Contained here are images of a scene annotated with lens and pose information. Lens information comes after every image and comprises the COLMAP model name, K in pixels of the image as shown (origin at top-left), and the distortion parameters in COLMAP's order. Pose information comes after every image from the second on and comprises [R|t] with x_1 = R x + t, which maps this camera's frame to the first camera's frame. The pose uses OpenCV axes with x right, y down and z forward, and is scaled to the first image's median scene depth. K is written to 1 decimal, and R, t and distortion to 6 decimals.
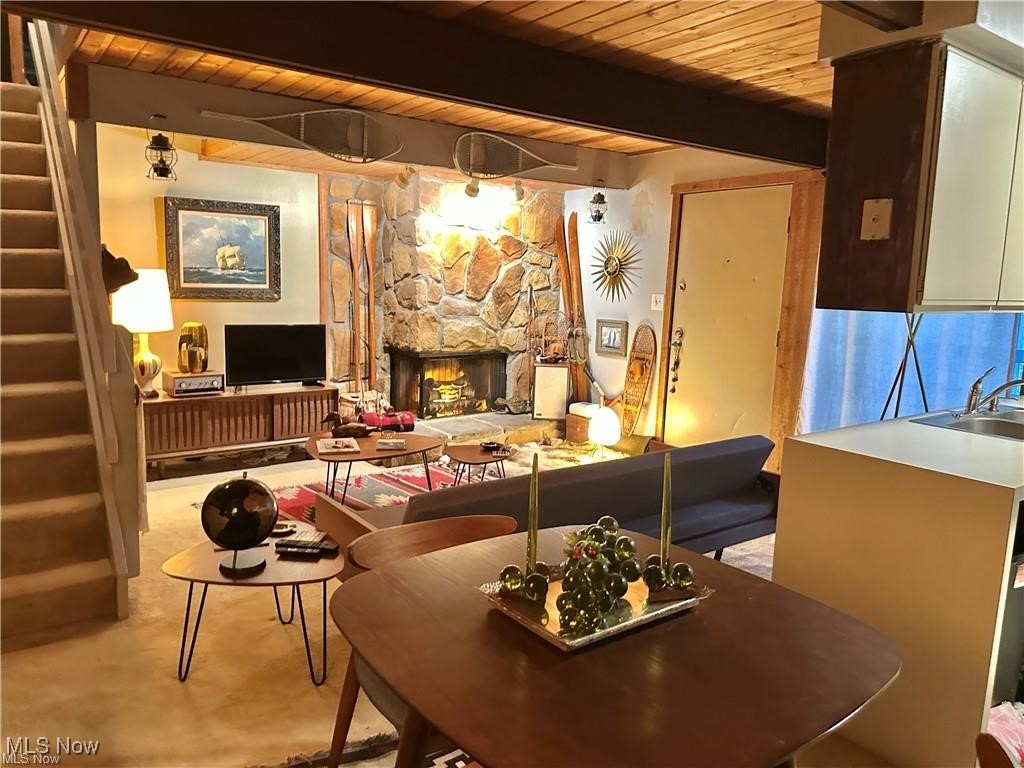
lens RADIAL K [[726.9, 0, 512.0], [0, 726.9, 384.0], [0, 0, 1]] dist [0.132438, -0.194885]
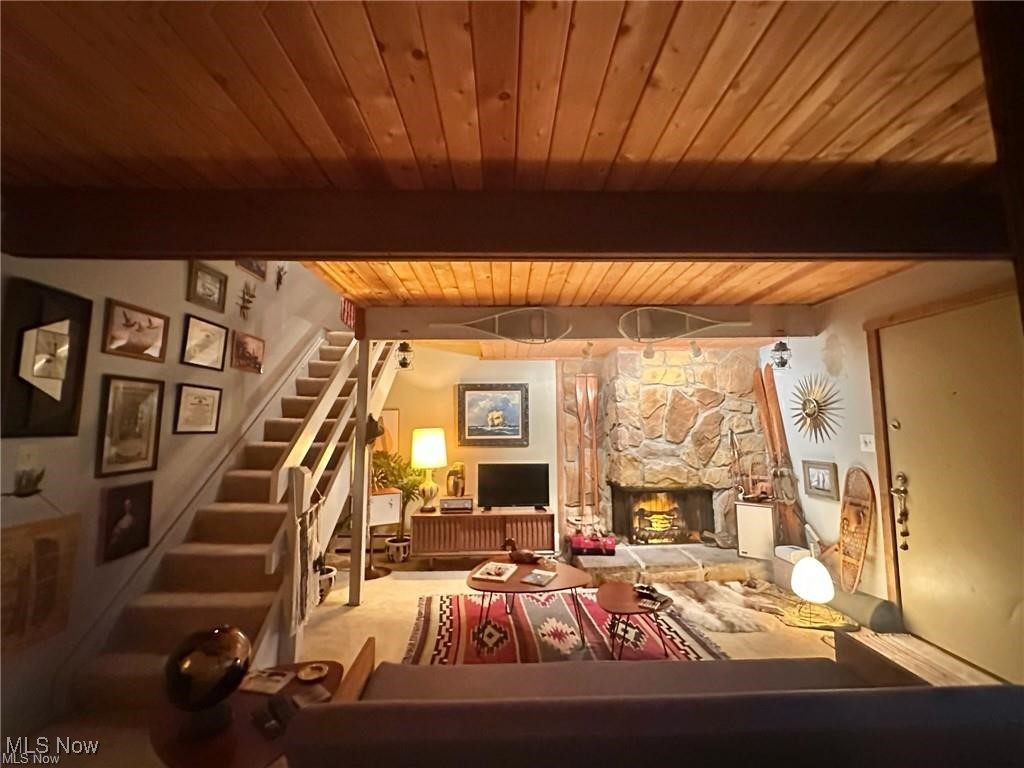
lens RADIAL K [[417.8, 0, 512.0], [0, 417.8, 384.0], [0, 0, 1]] dist [-0.001452, 0.000126]
pose [[0.817106, -0.095806, -0.568470, 0.132694], [-0.051331, 0.970086, -0.237274, -0.034366], [0.574197, 0.223058, 0.787745, 0.296168]]
